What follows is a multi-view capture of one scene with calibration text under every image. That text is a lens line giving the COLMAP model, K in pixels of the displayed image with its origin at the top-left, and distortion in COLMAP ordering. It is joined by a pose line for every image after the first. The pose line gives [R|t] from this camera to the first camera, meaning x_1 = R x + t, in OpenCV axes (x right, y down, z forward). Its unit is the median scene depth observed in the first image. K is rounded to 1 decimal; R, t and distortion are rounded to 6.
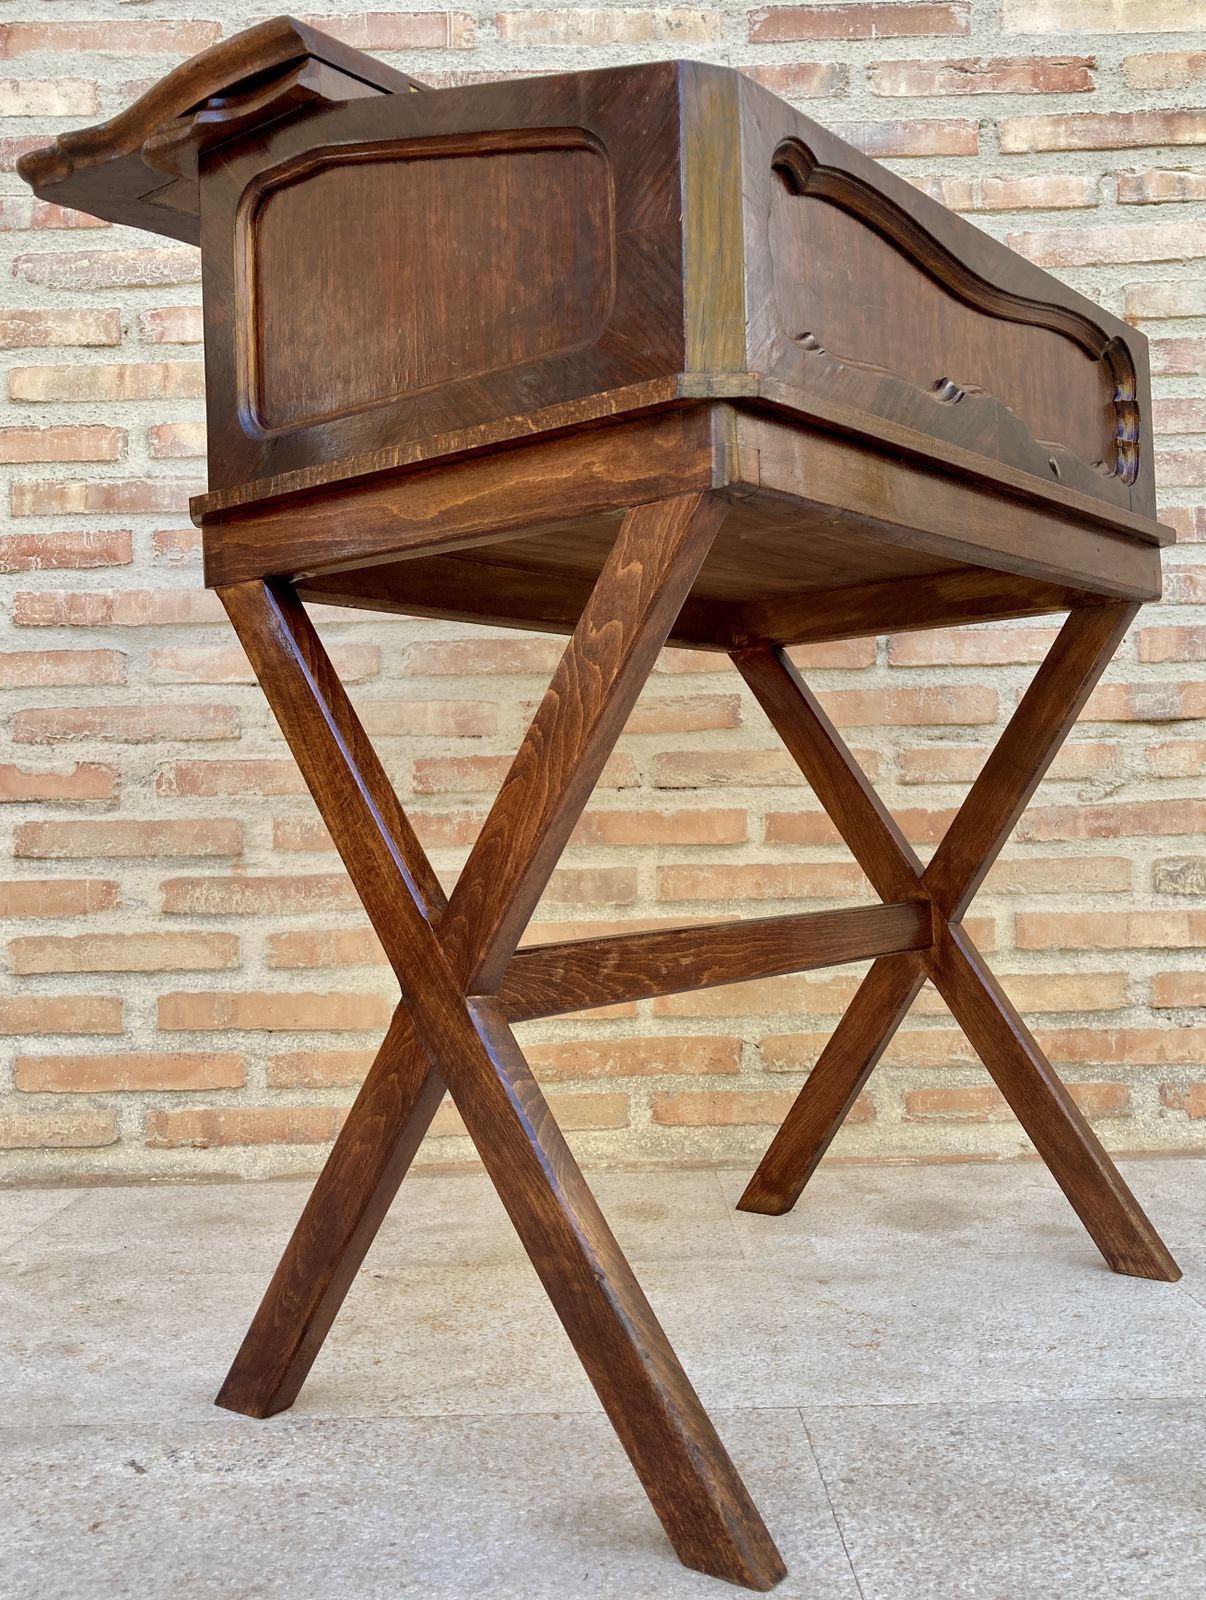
lens RADIAL K [[1546.0, 0, 602.8], [0, 1546.0, 783.3], [0, 0, 1]] dist [0.014779, 0.000000]
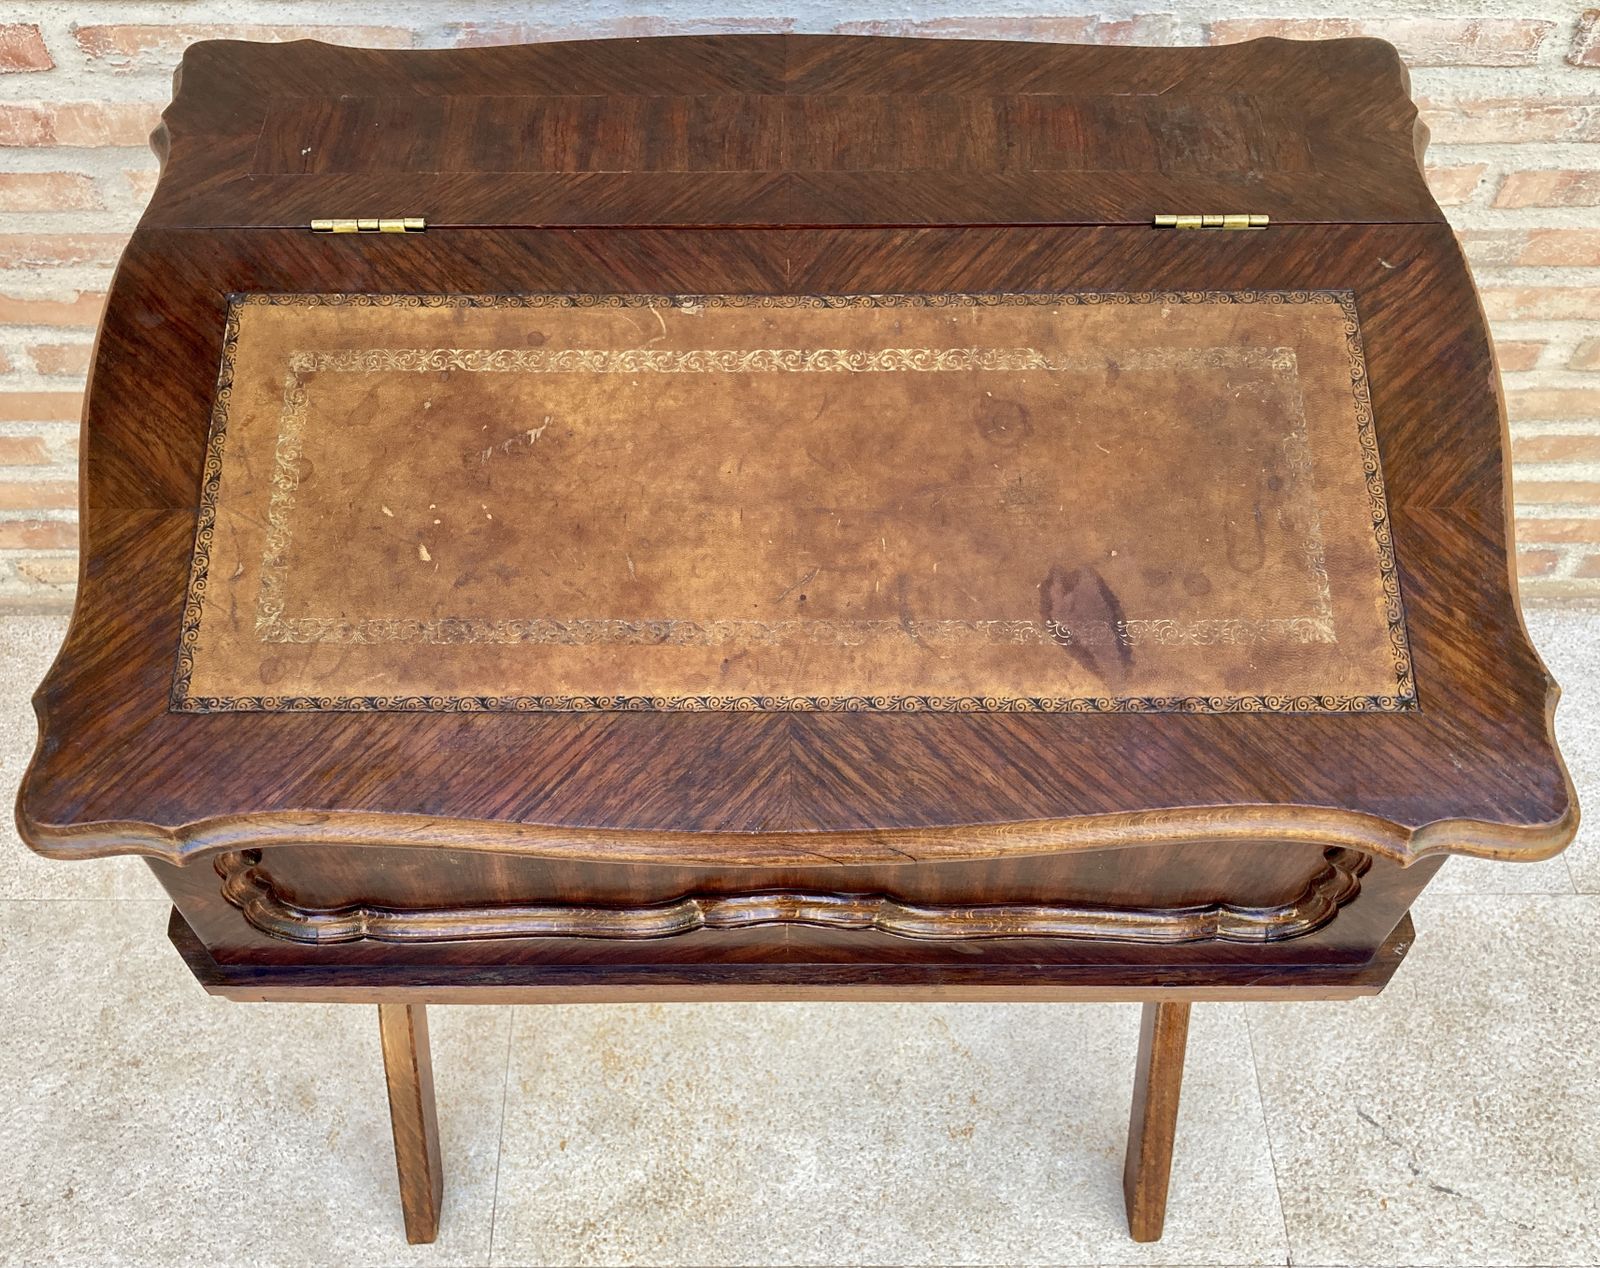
lens RADIAL K [[1565.3, 0, 761.6], [0, 1565.3, 625.0], [0, 0, 1]] dist [0.009257, 0.000000]
pose [[0.999772, 0.010470, 0.018631, -0.010197], [-0.021320, 0.548812, 0.835674, -0.585951], [-0.001475, -0.835880, 0.548910, 0.431585]]
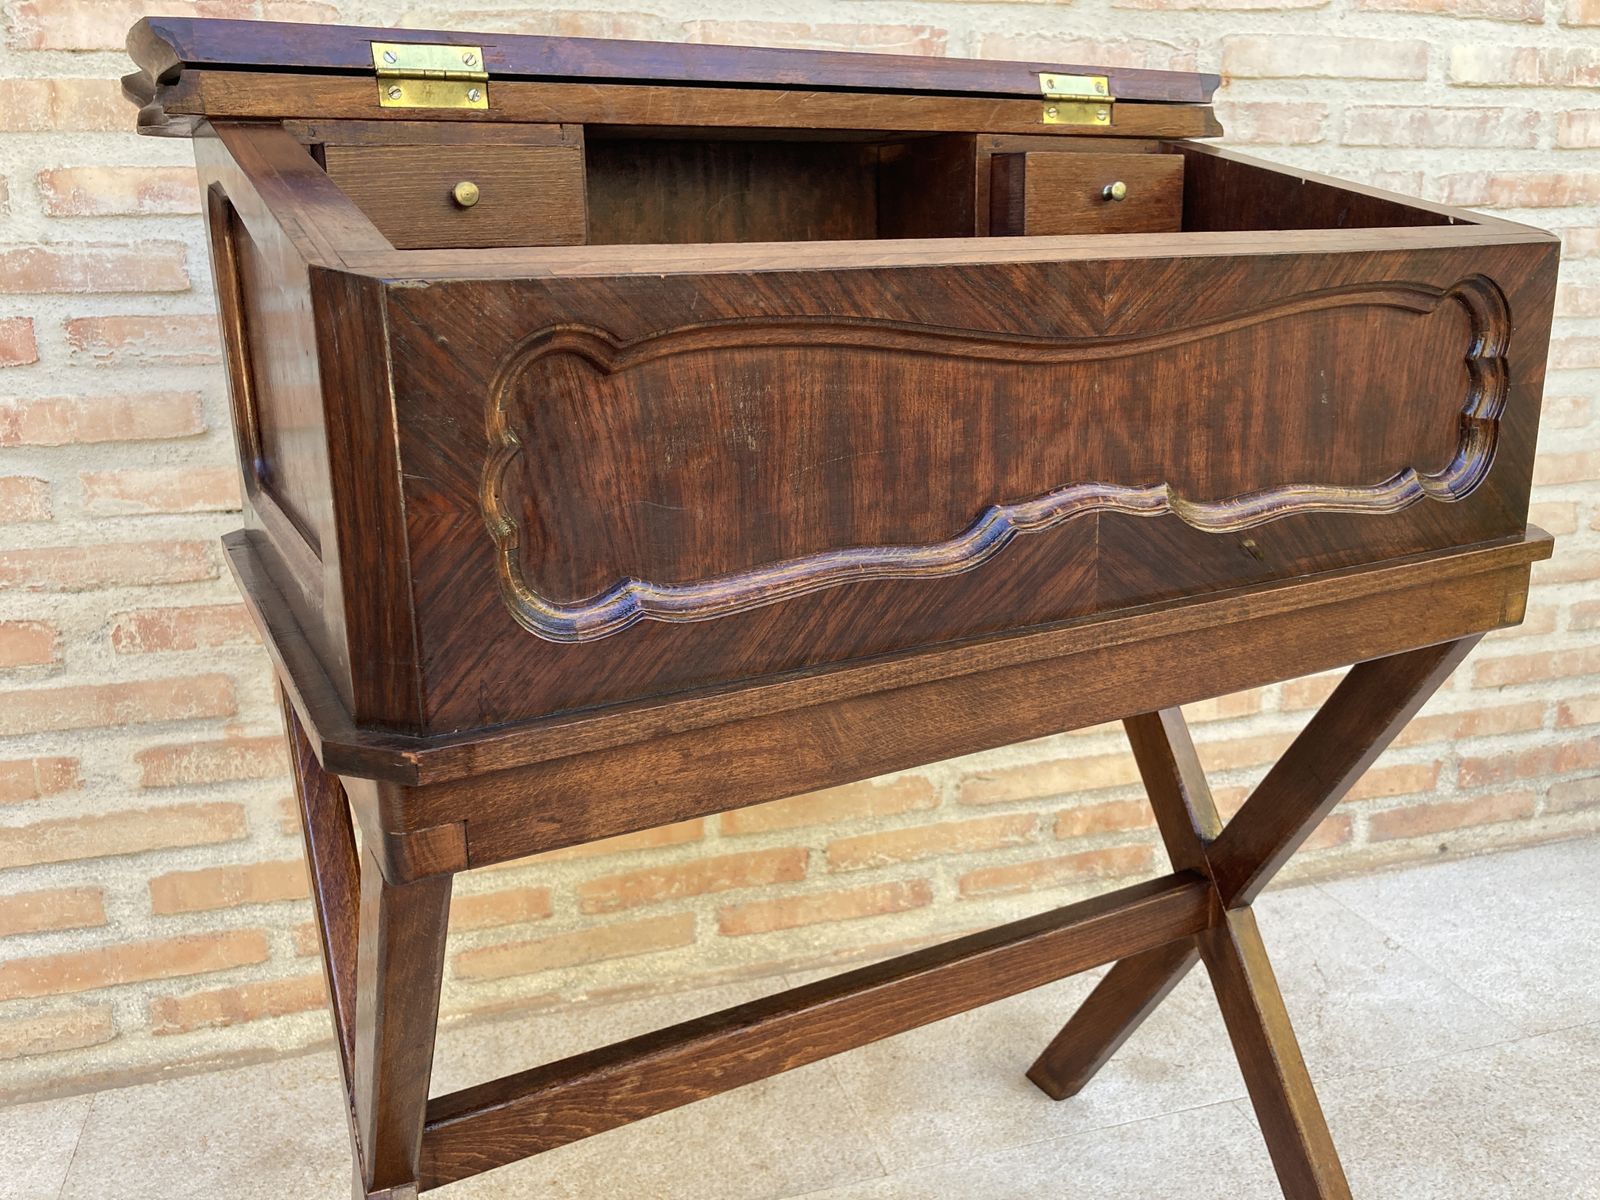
lens RADIAL K [[1334.8, 0, 820.2], [0, 1334.8, 601.1], [0, 0, 1]] dist [0.005222, 0.004989]
pose [[0.957712, -0.062205, 0.280925, -0.131019], [-0.020176, 0.959429, 0.281227, -0.222848], [-0.287021, -0.275002, 0.917602, 0.263637]]
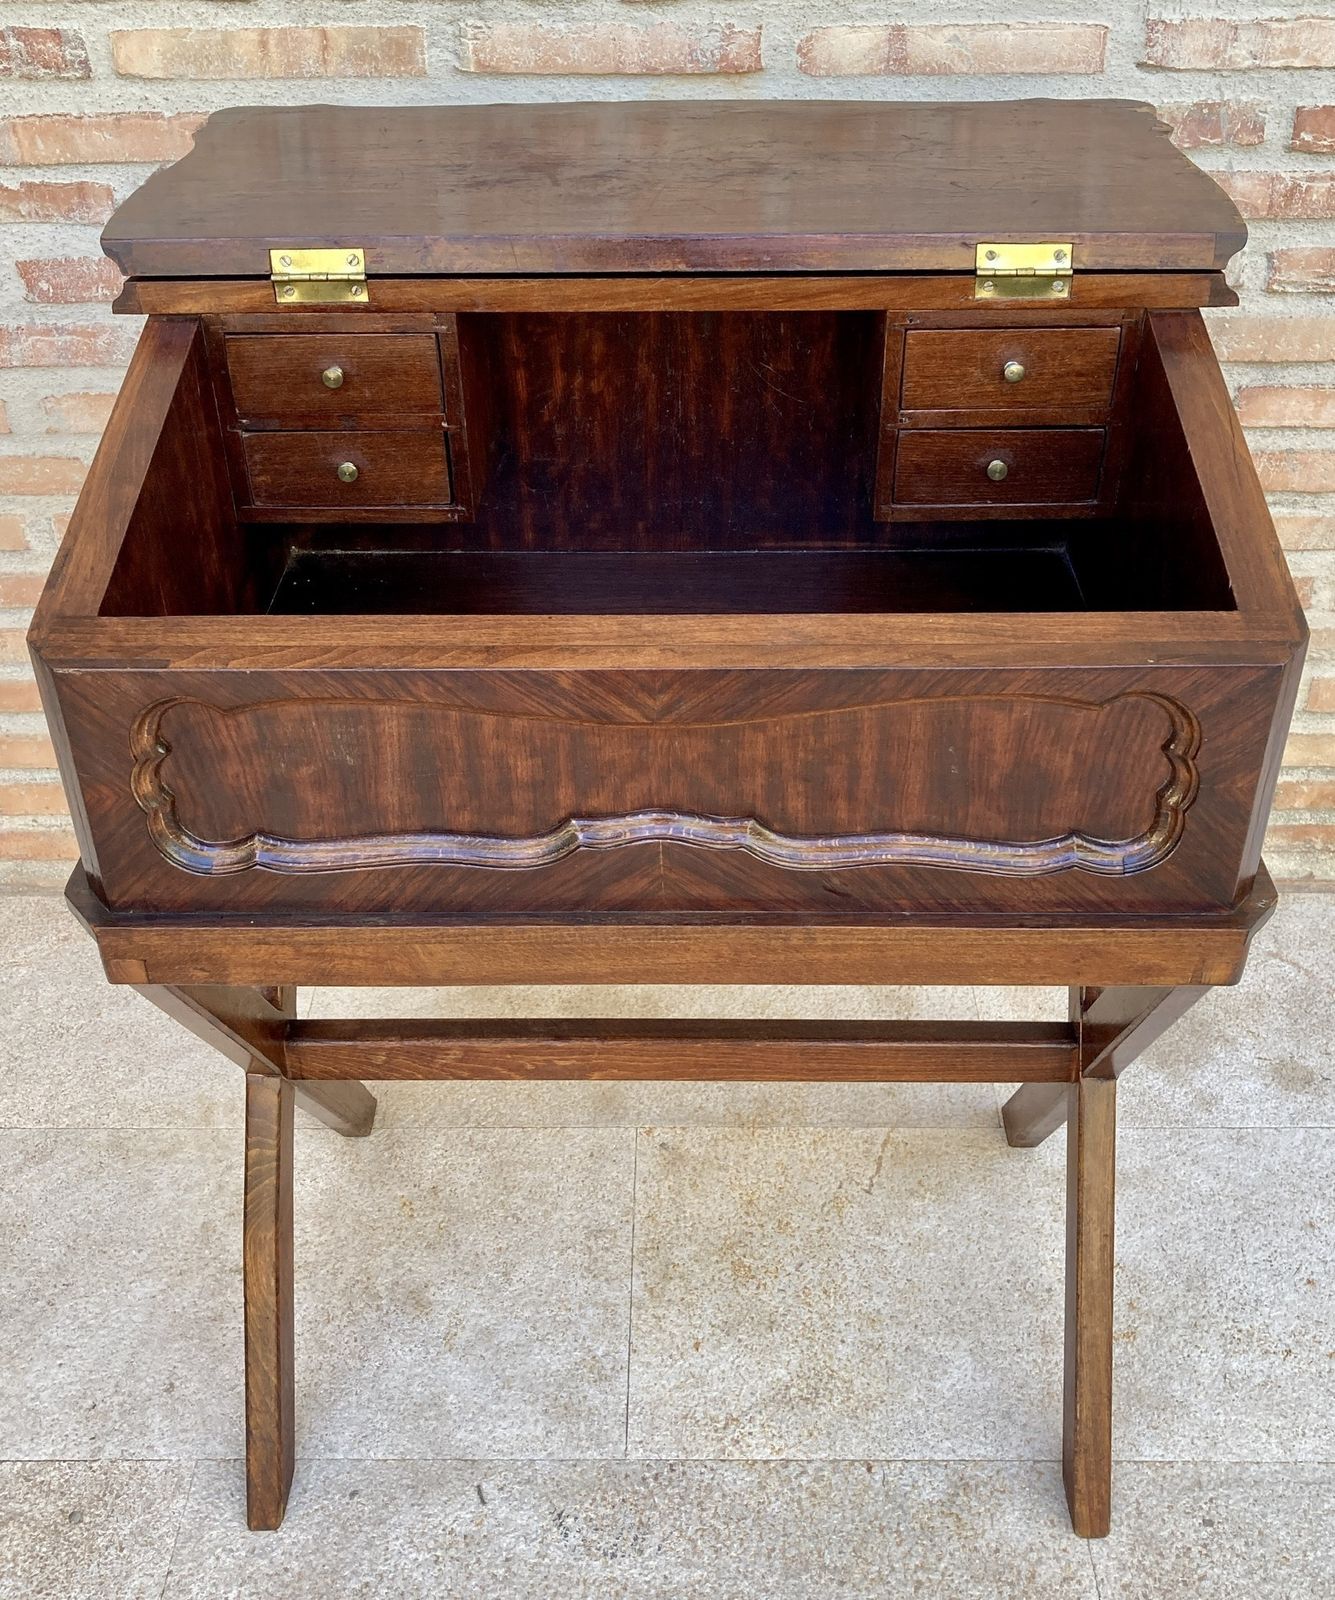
lens RADIAL K [[1755.9, 0, 674.6], [0, 1755.9, 716.9], [0, 0, 1]] dist [0.017337, 0.000000]
pose [[0.999831, 0.017778, 0.004599, -0.115420], [-0.017118, 0.811651, 0.583892, -0.500533], [0.006648, -0.583872, 0.811818, 0.138496]]
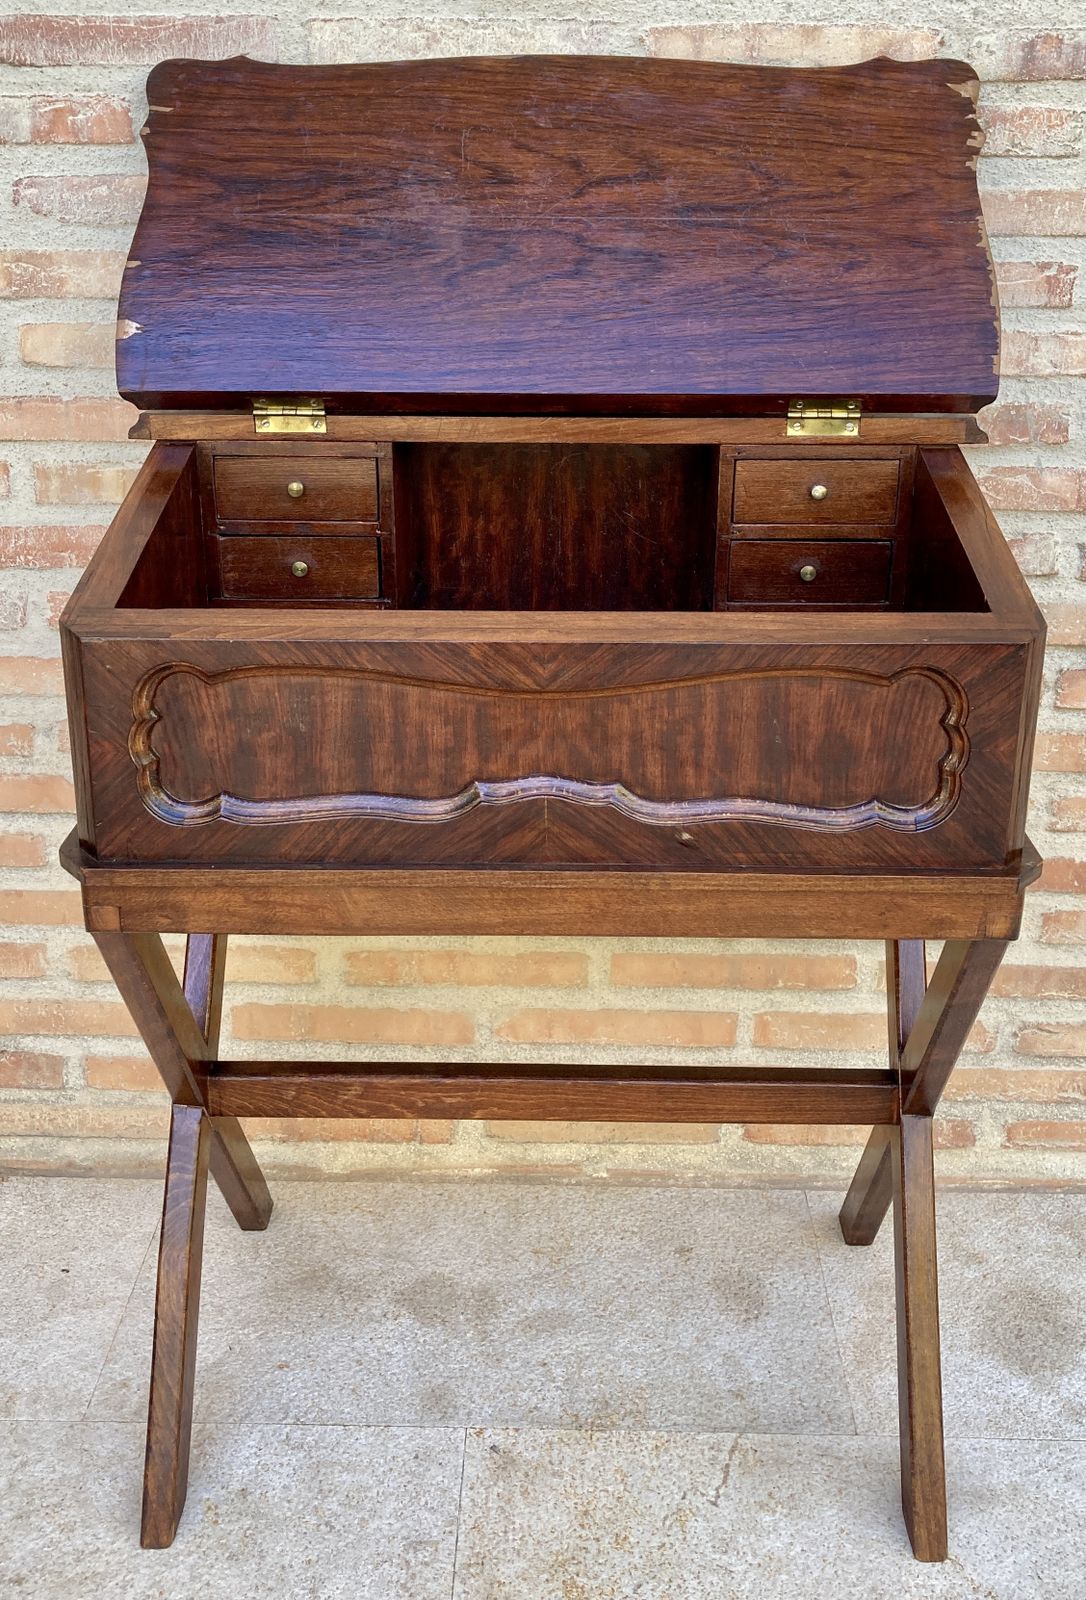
lens RADIAL K [[1629.2, 0, 549.3], [0, 1629.2, 669.9], [0, 0, 1]] dist [0.025366, 0.000000]
pose [[0.999286, 0.037591, -0.003852, -0.096706], [-0.033812, 0.935005, 0.353020, -0.414007], [0.016872, -0.352638, 0.935608, 0.142526]]
